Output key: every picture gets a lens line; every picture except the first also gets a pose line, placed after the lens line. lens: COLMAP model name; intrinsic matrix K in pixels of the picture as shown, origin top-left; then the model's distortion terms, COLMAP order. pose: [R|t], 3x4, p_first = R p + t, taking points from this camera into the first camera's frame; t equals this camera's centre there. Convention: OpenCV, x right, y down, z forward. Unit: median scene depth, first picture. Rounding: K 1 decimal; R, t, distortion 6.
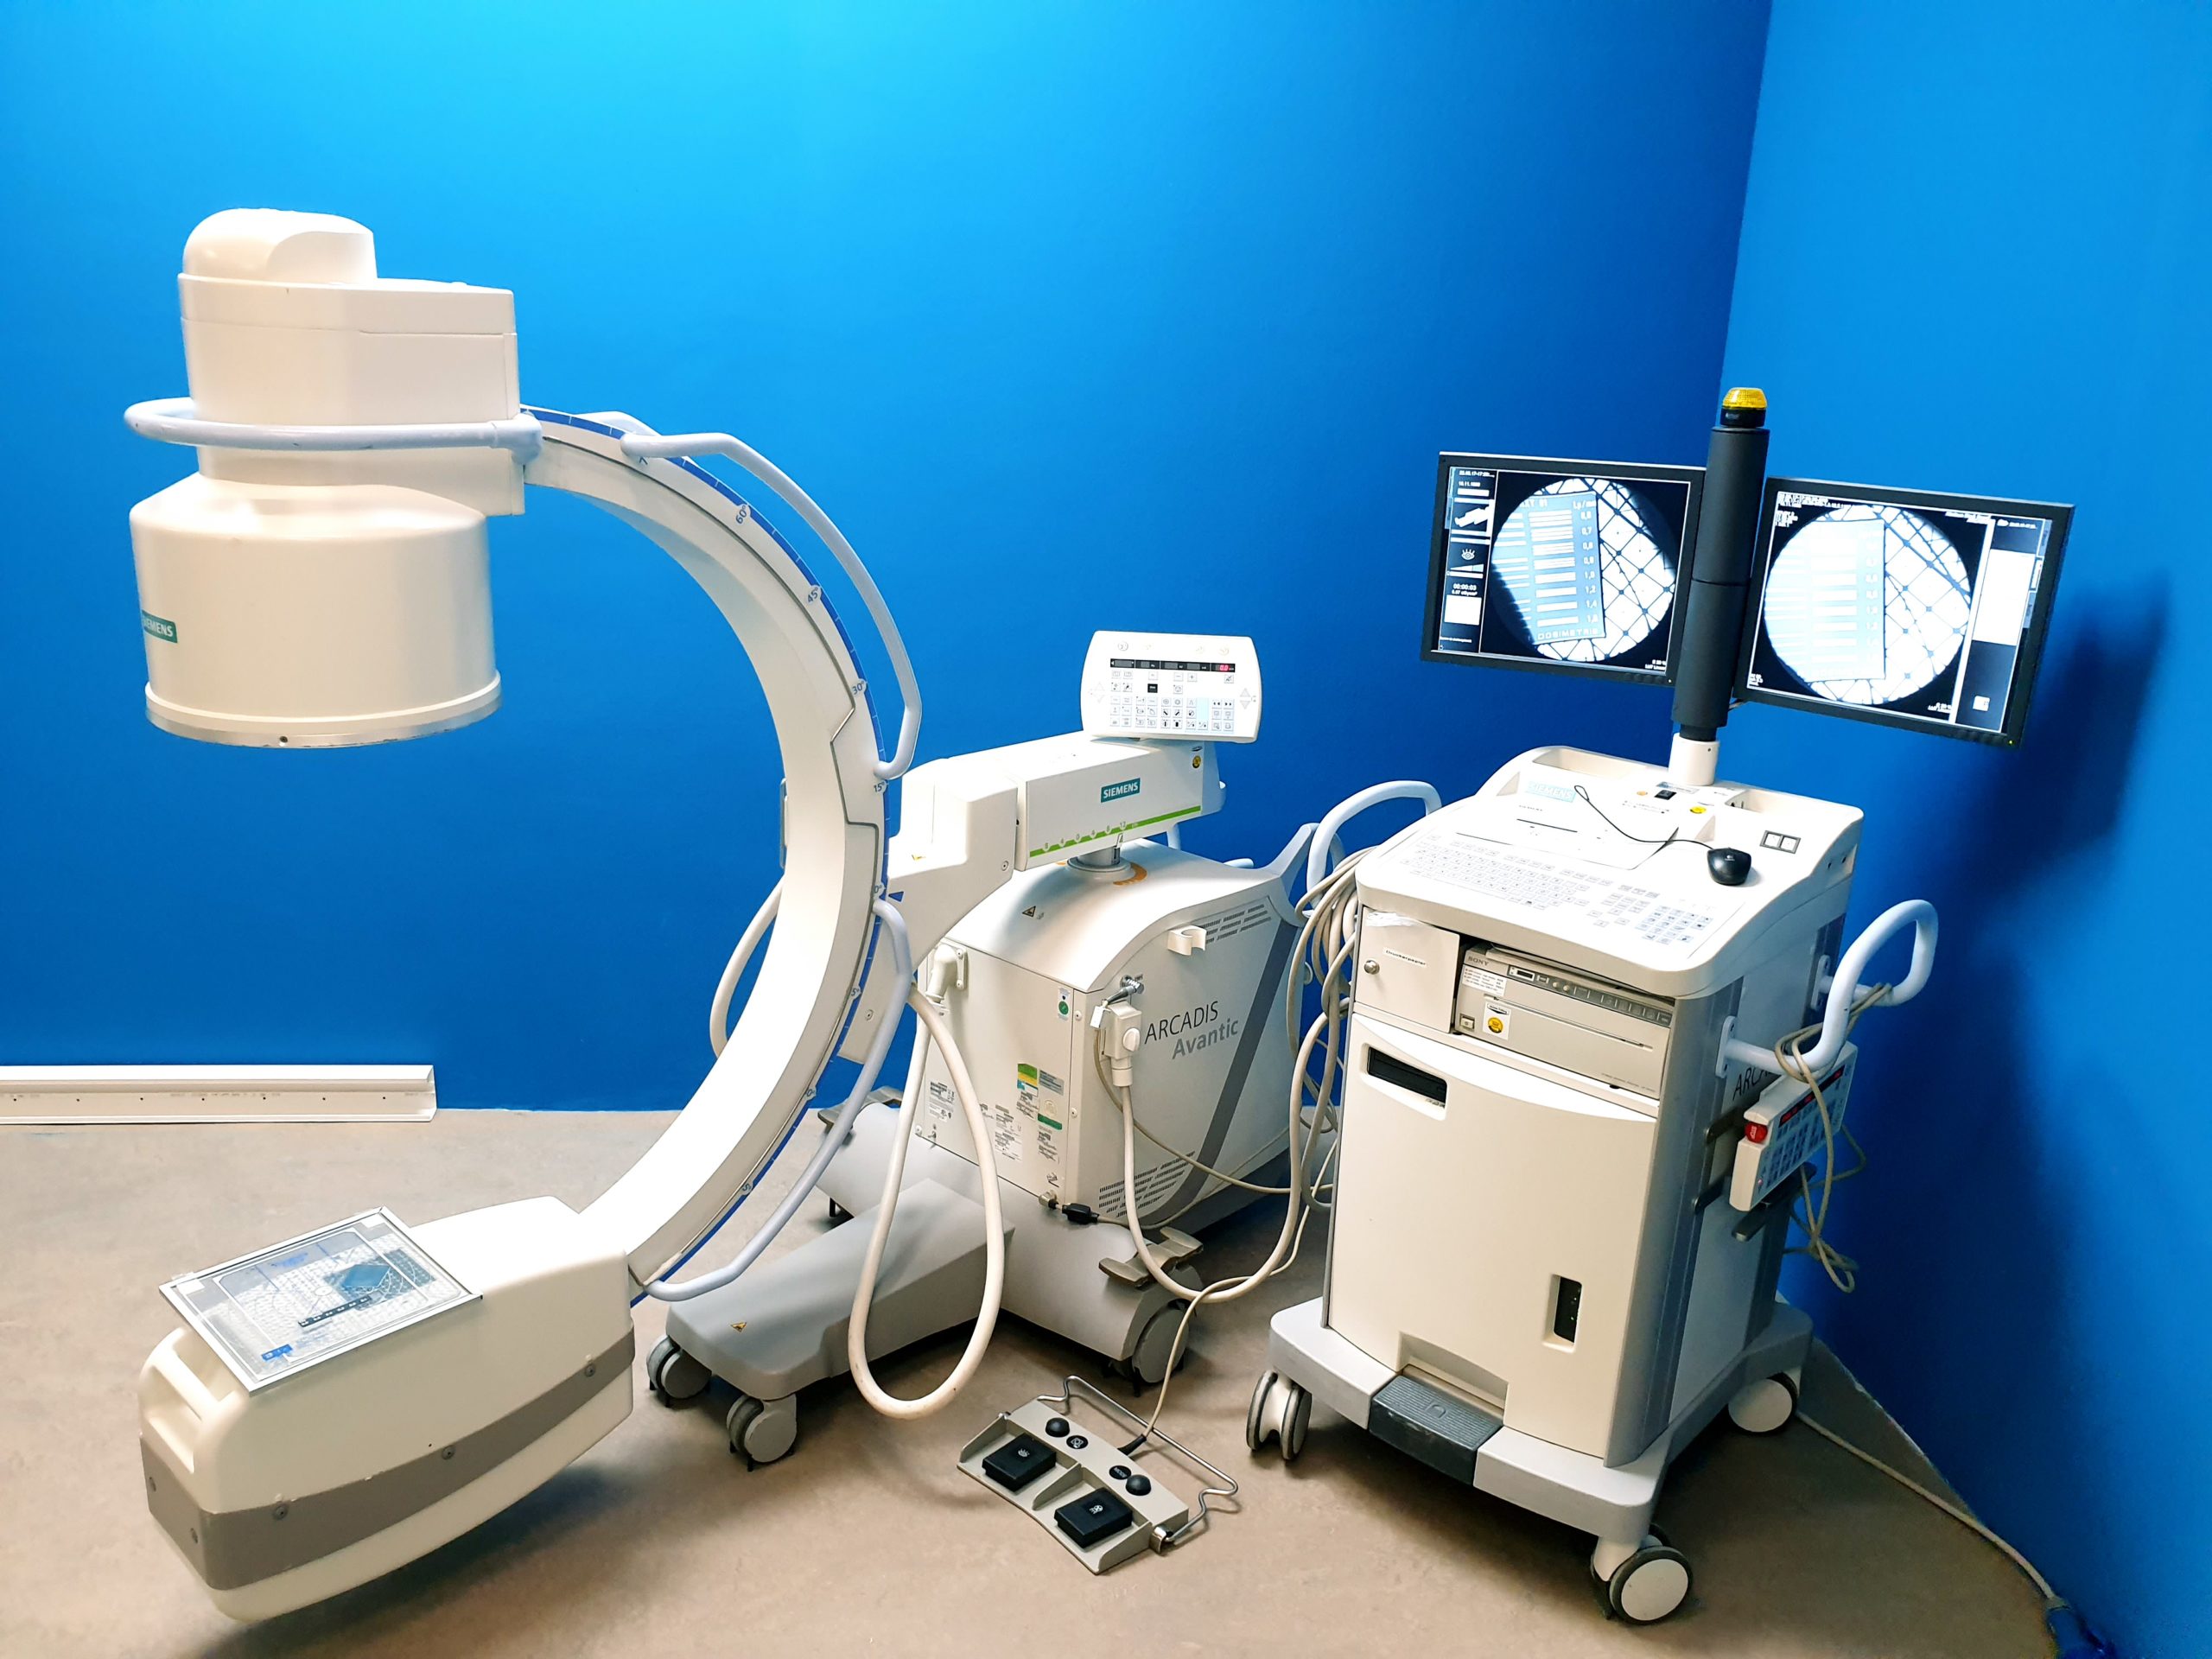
lens RADIAL K [[1741.8, 0, 1017.7], [0, 1741.8, 825.6], [0, 0, 1]] dist [0.102694, 0.002214]
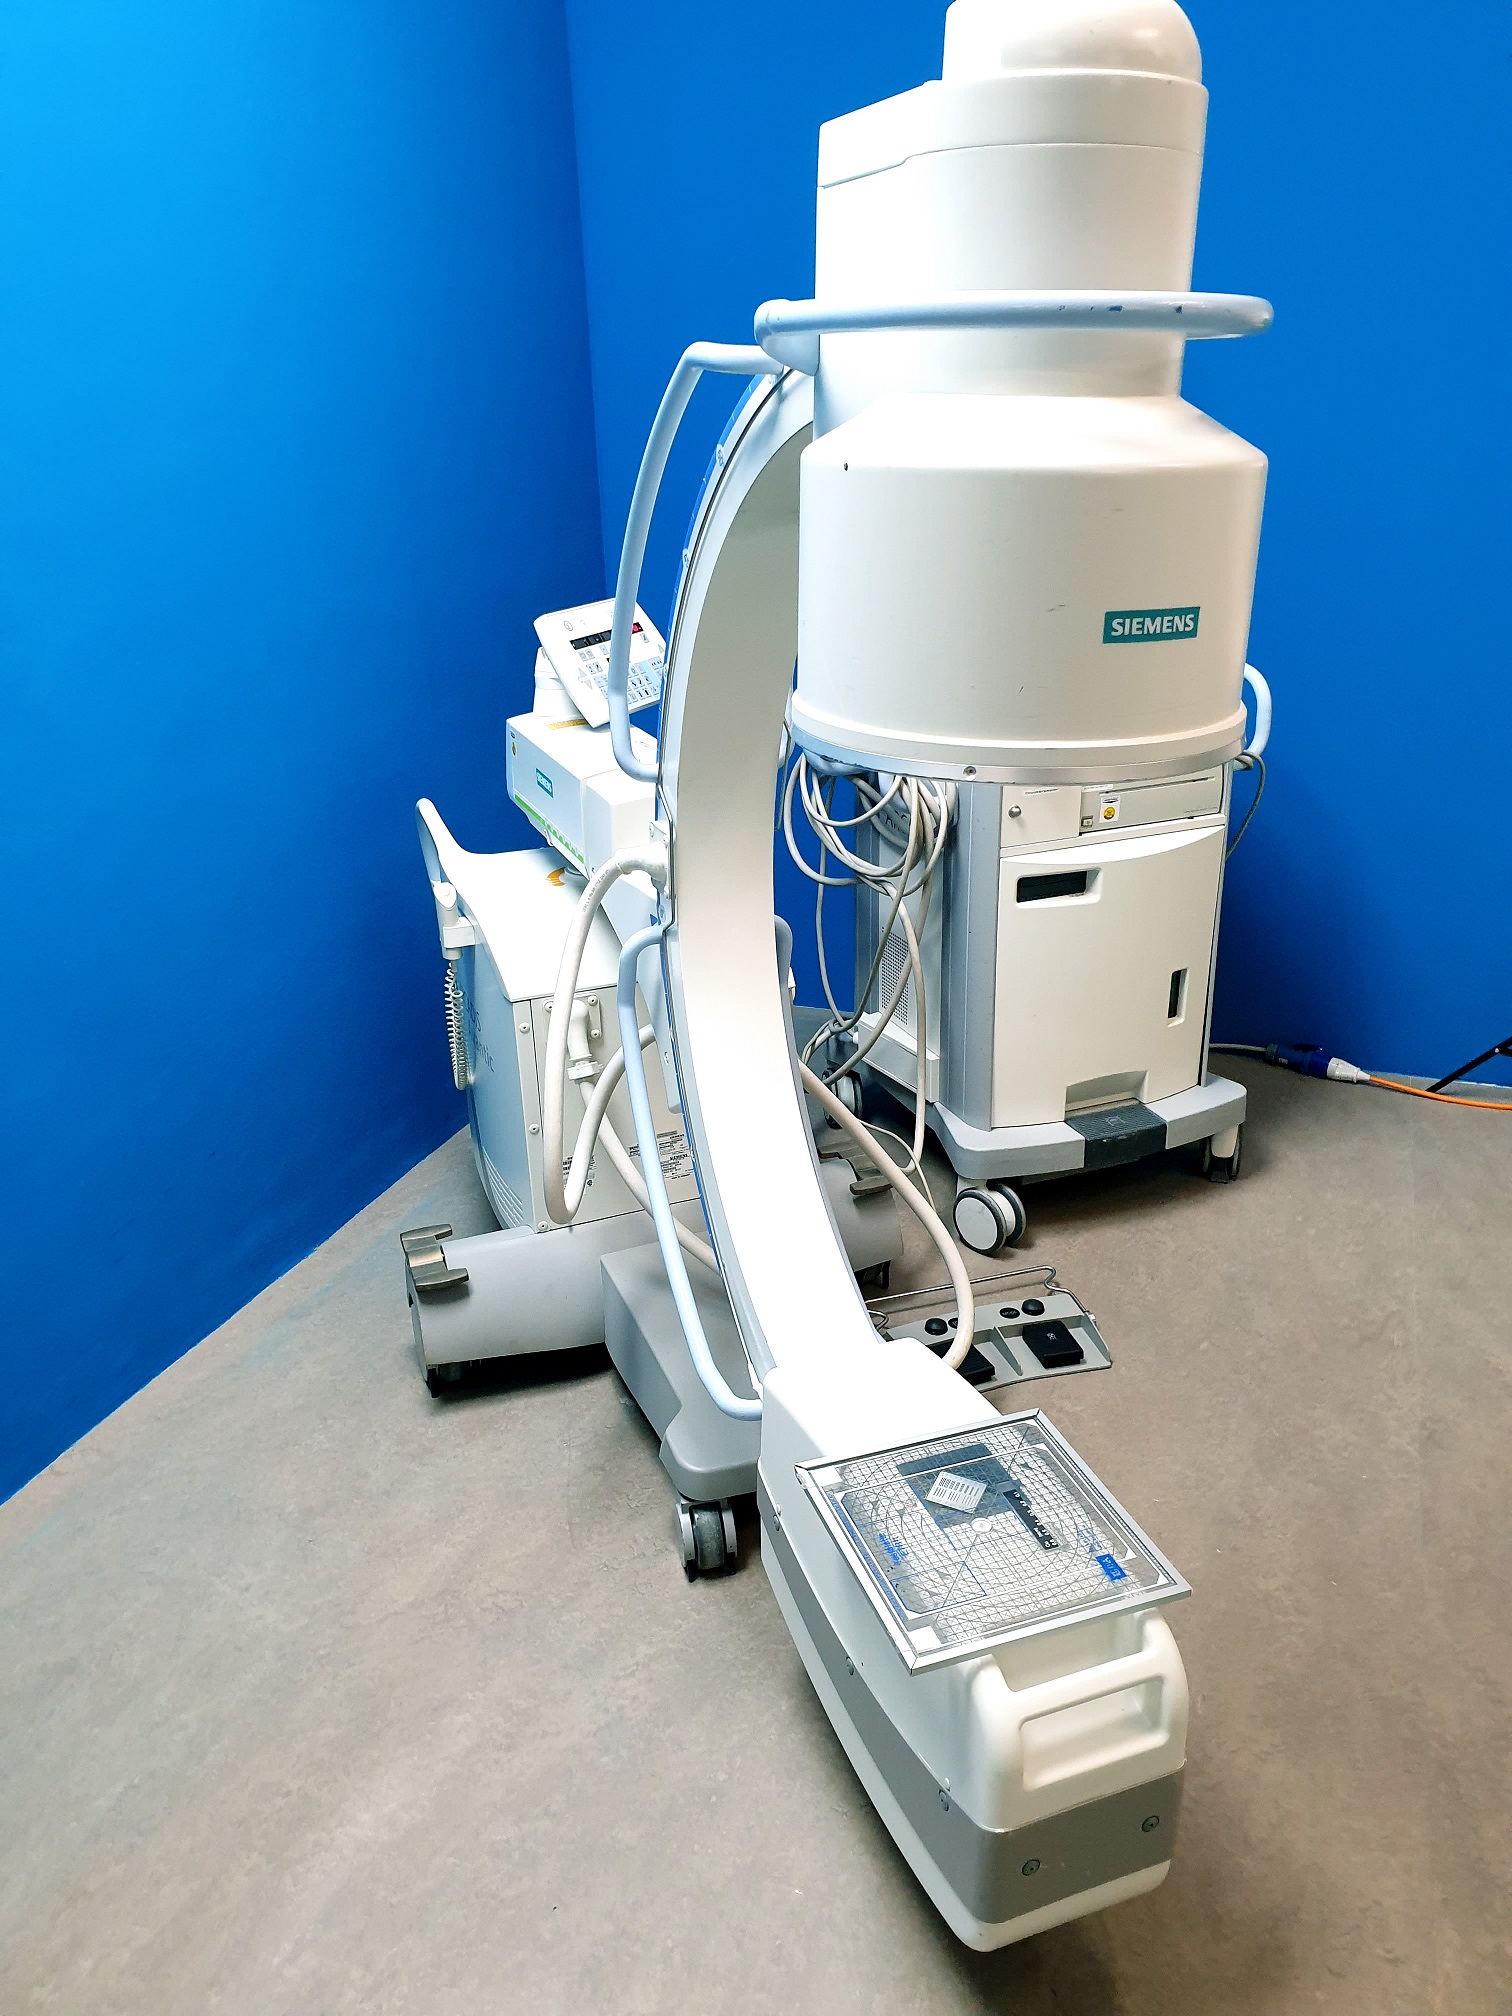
lens RADIAL K [[1617.3, 0, 756.0], [0, 1617.3, 1008.0], [0, 0, 1]] dist [0.044264, 0.010863]
pose [[0.412899, -0.375636, 0.829706, -0.788948], [0.298135, 0.916542, 0.266583, -0.134396], [-0.860598, 0.137293, 0.490430, 0.605087]]
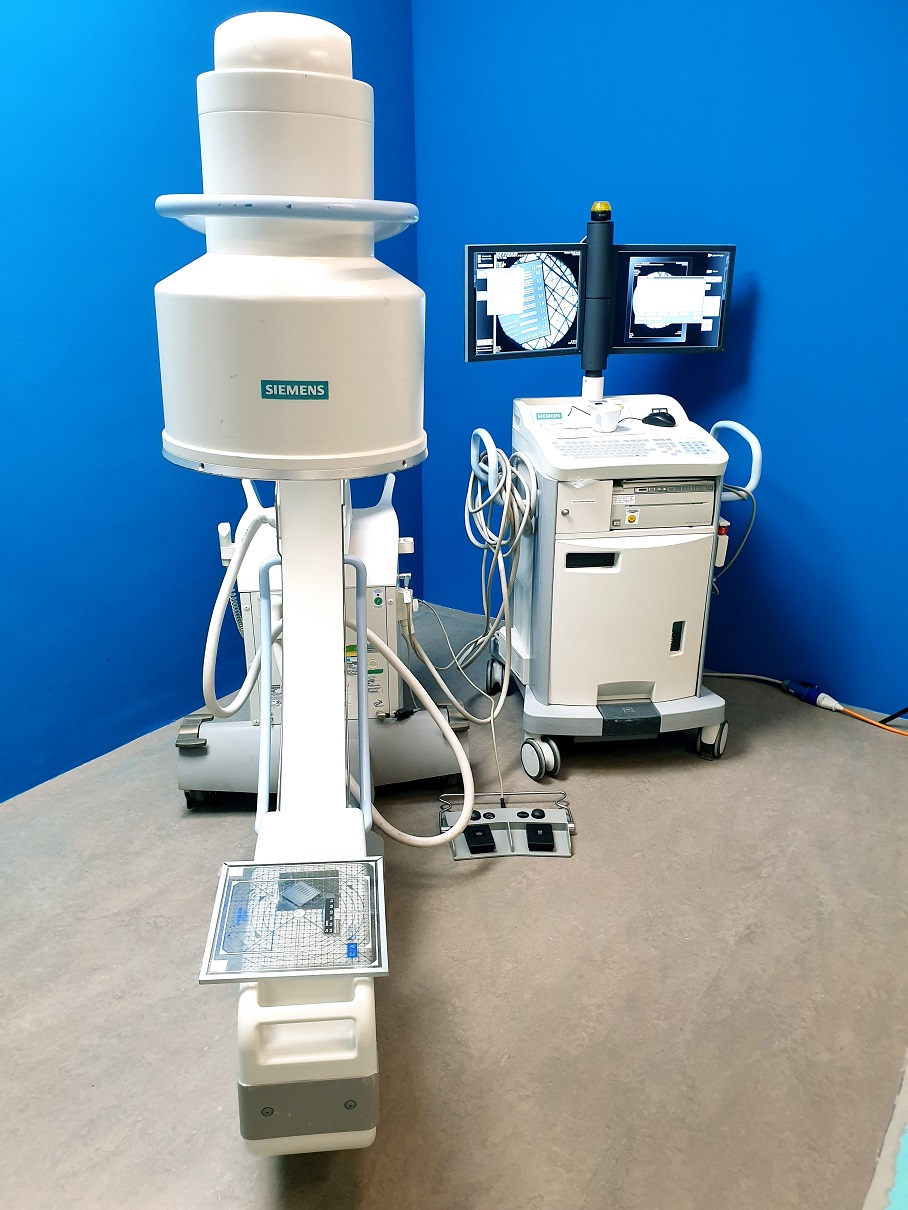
lens RADIAL K [[965.3, 0, 426.3], [0, 965.3, 612.6], [0, 0, 1]] dist [0.051047, -0.004805]
pose [[0.644351, -0.308202, 0.699874, -0.647956], [0.248264, 0.949927, 0.189748, -0.051921], [-0.723310, 0.051489, 0.688601, 0.364917]]
